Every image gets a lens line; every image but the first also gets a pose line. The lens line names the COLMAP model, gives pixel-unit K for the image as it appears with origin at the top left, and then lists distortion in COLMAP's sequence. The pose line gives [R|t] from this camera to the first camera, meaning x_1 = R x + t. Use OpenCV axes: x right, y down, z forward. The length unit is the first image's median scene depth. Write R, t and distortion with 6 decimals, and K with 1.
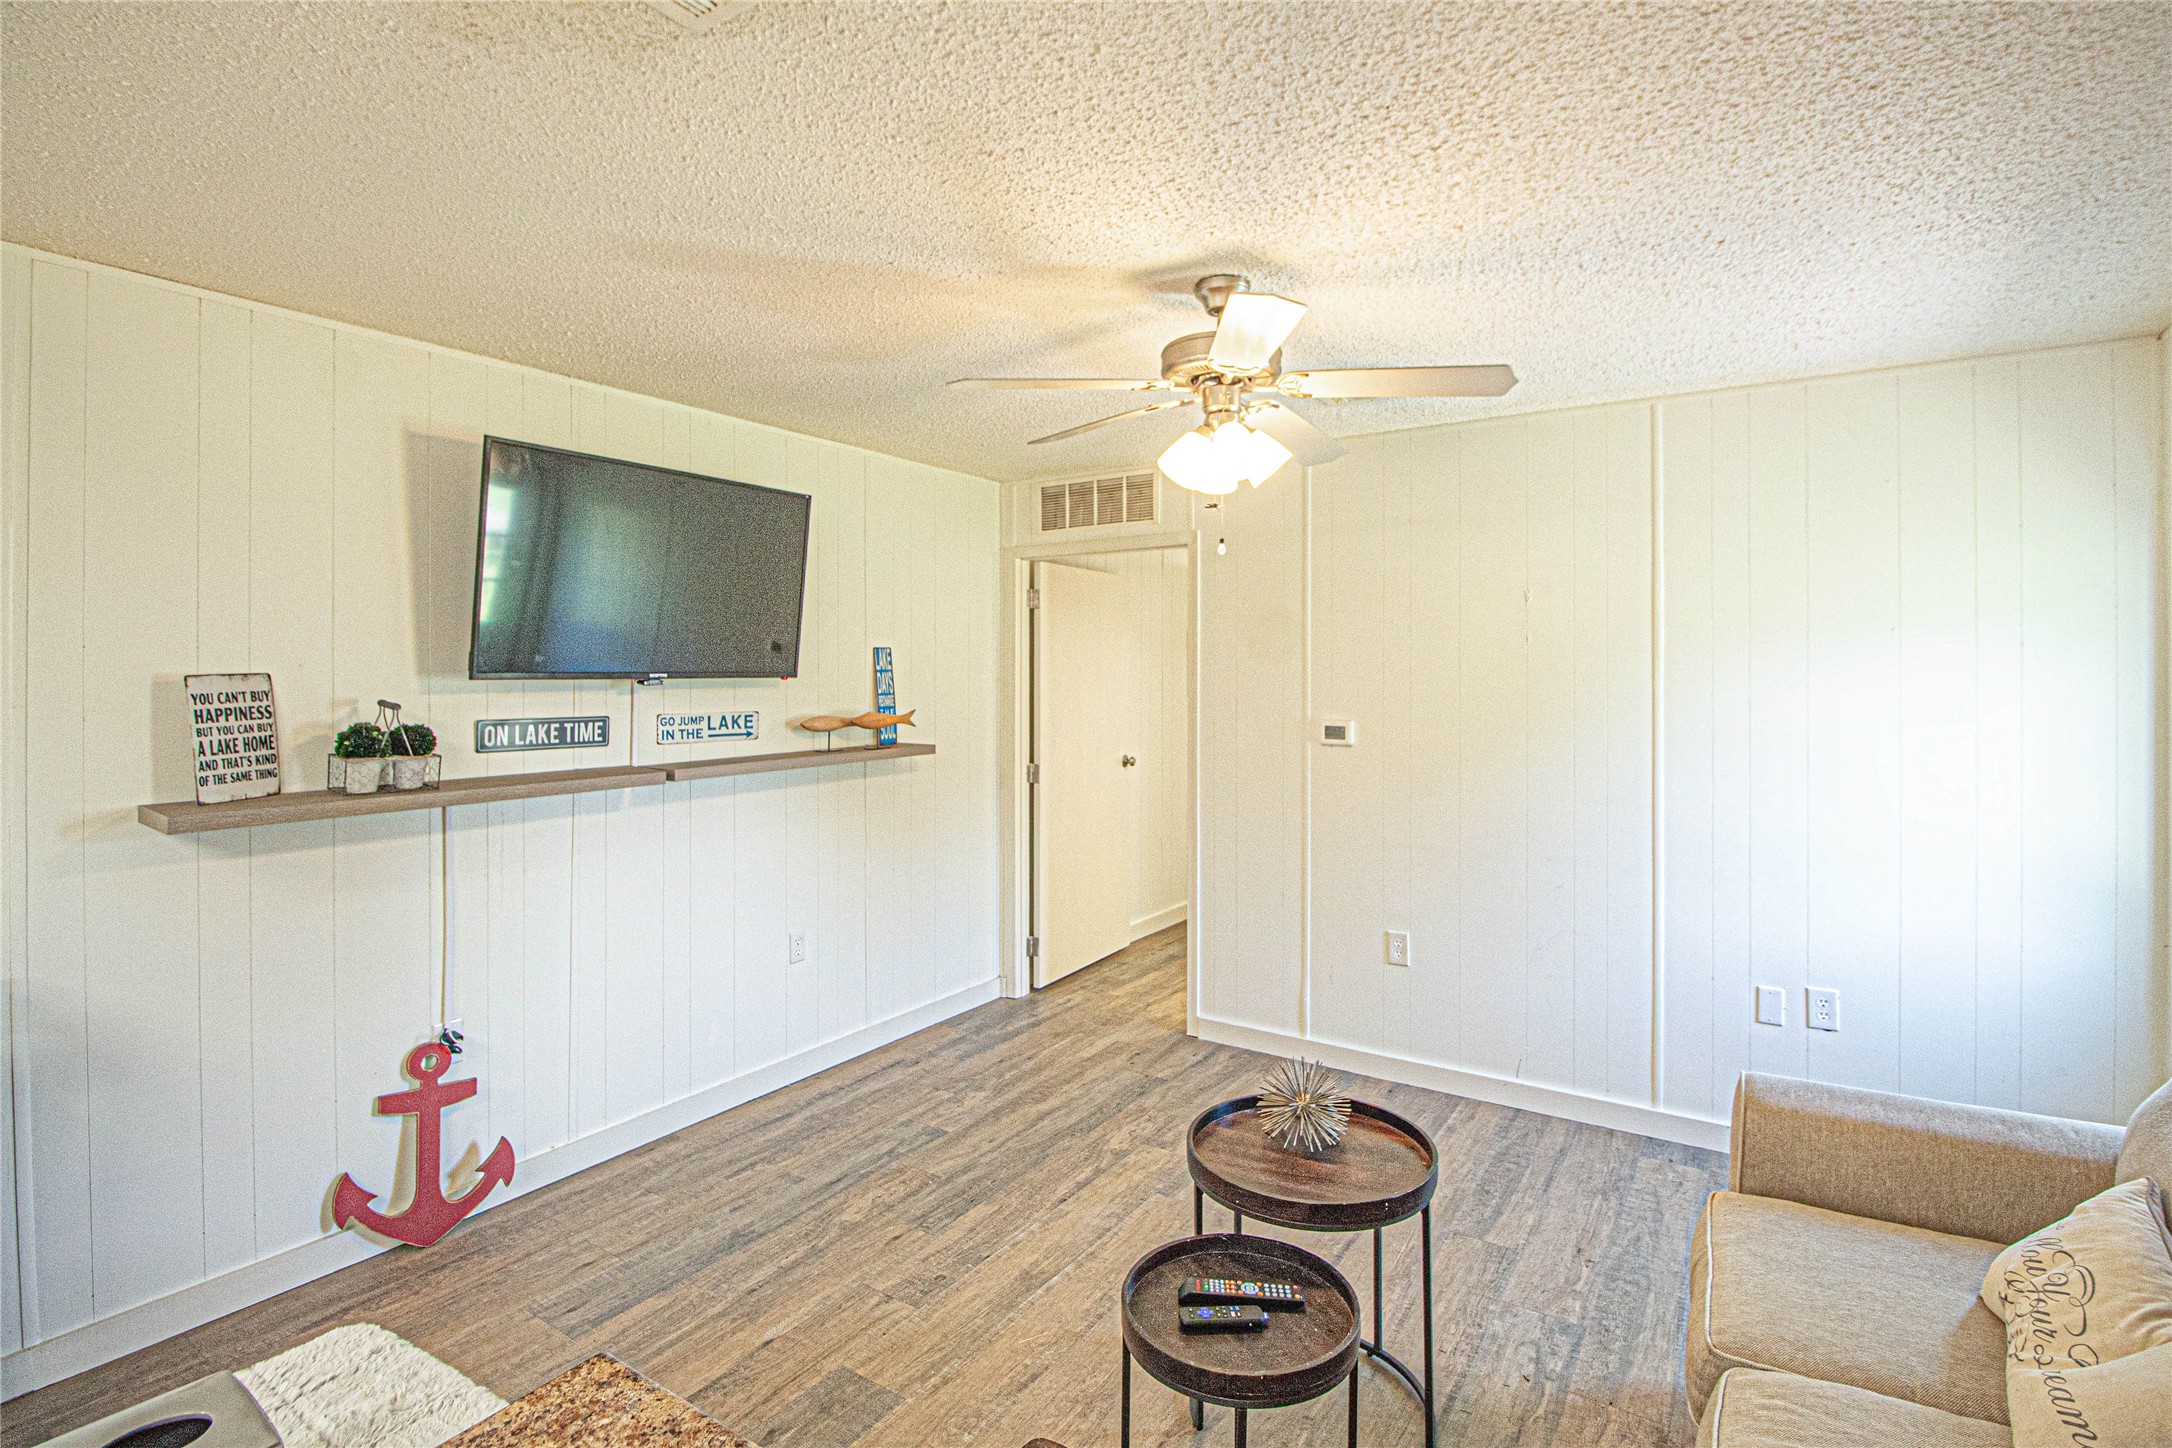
lens RADIAL K [[1041.6, 0, 1091.9], [0, 1041.6, 672.1], [0, 0, 1]] dist [0.003731, -0.014341]
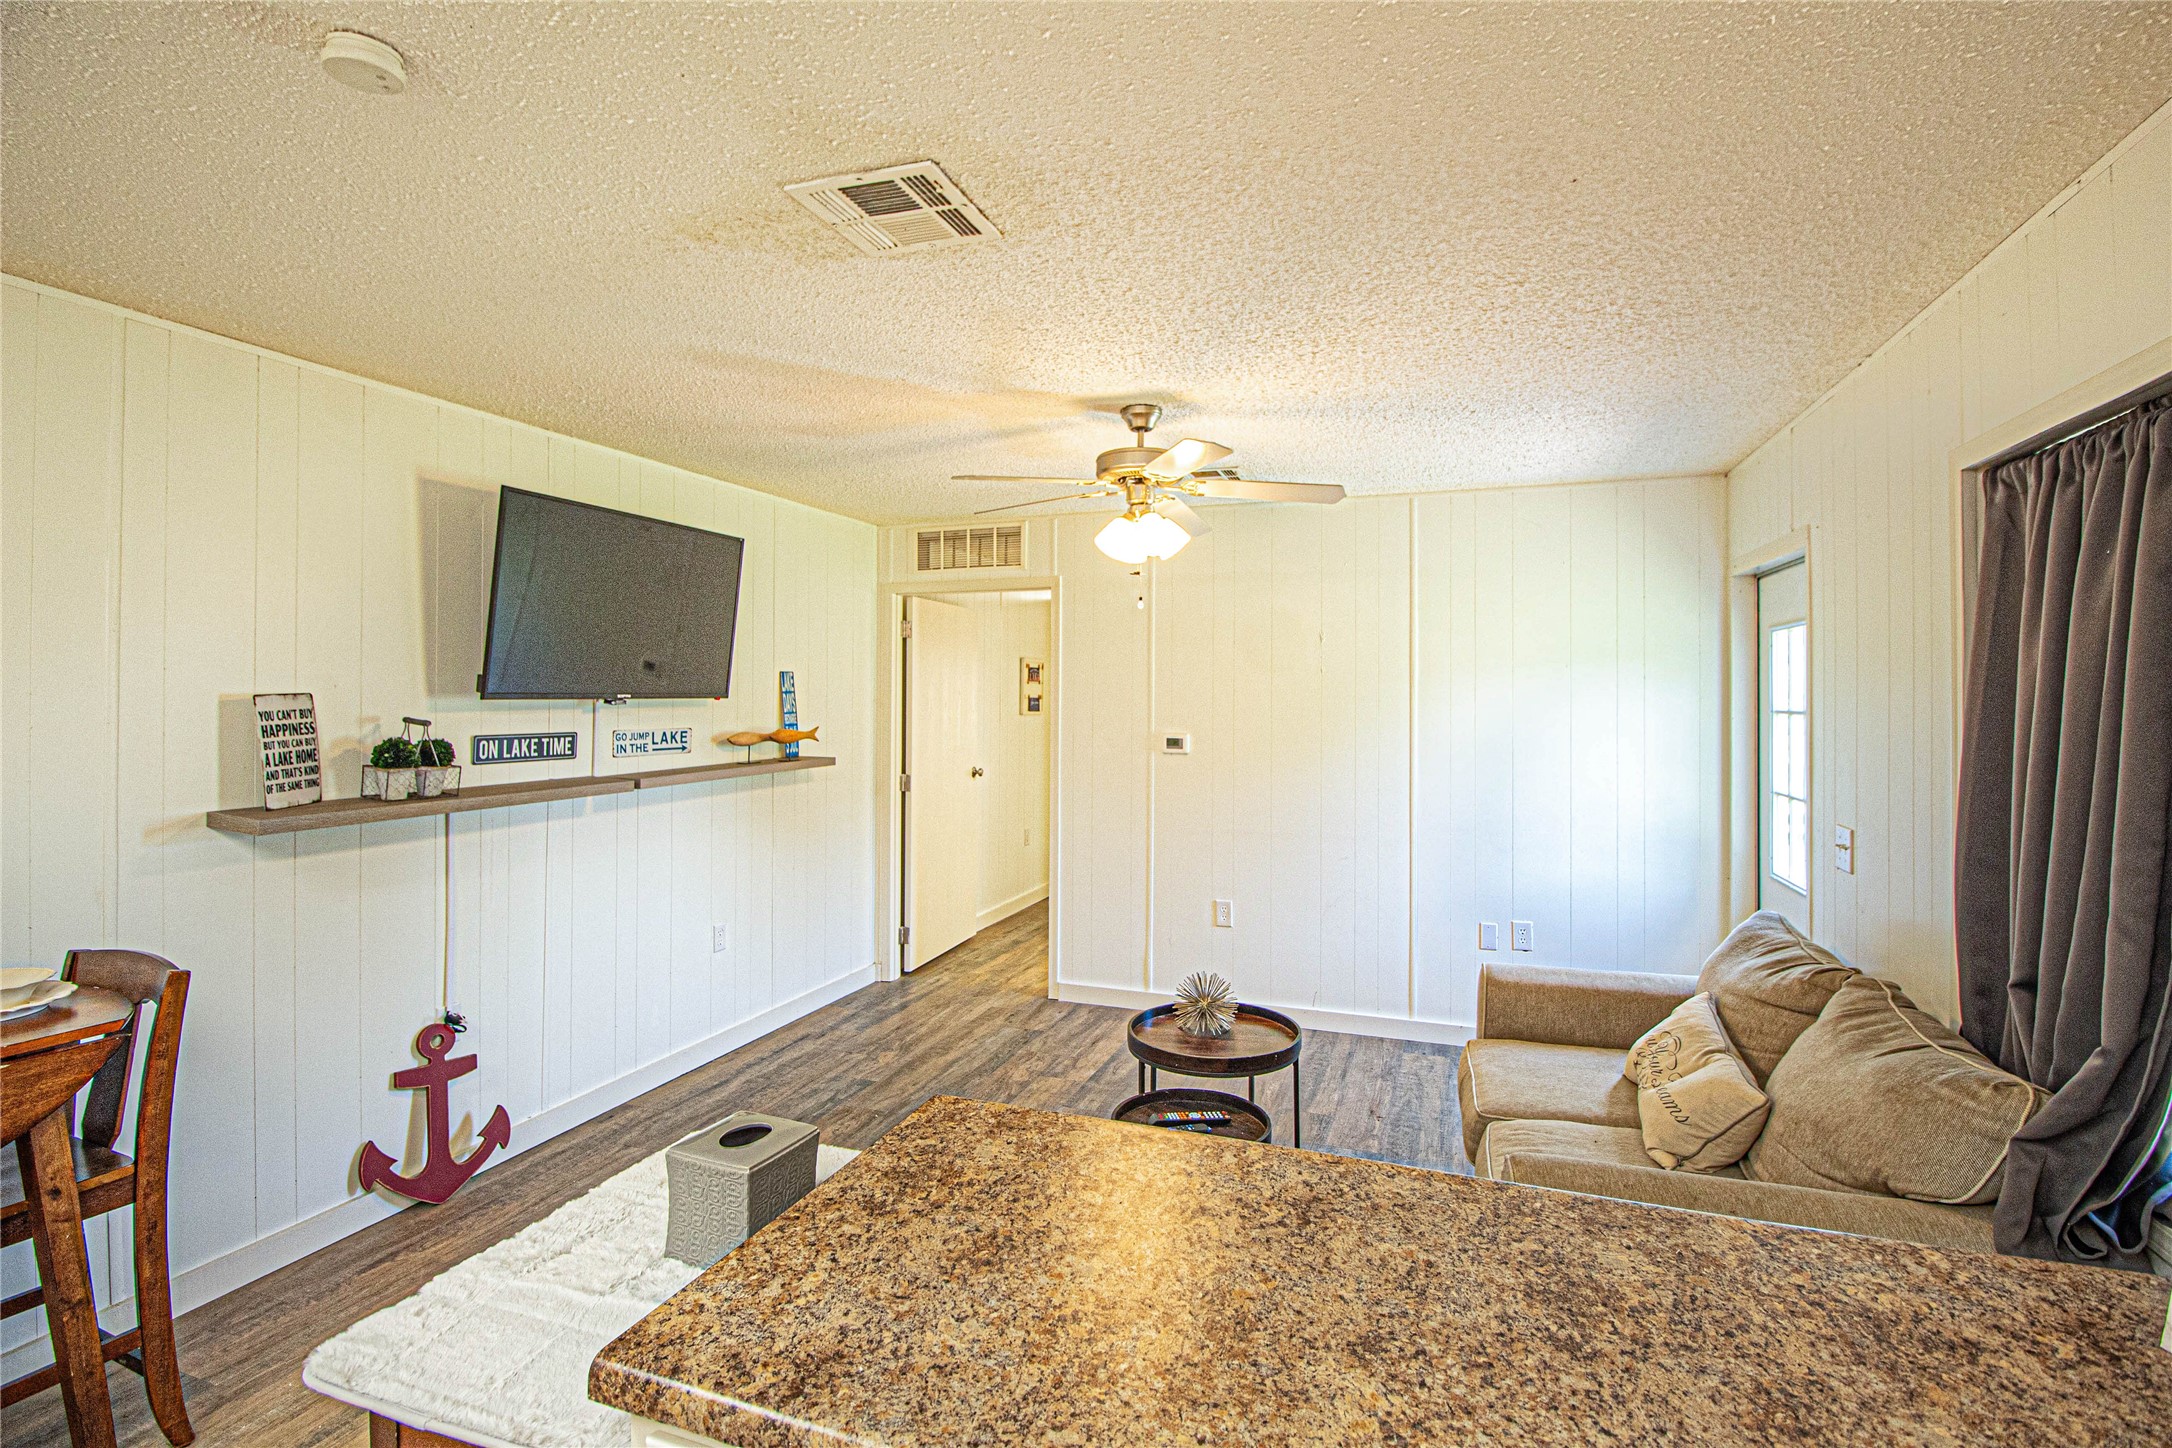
lens RADIAL K [[1026.5, 0, 1095.2], [0, 1026.5, 689.6], [0, 0, 1]] dist [0.009999, -0.020715]
pose [[0.971591, 0.005586, 0.236601, -0.194265], [-0.004840, 0.999981, -0.003735, -0.002175], [-0.236618, 0.002484, 0.971600, -0.222022]]
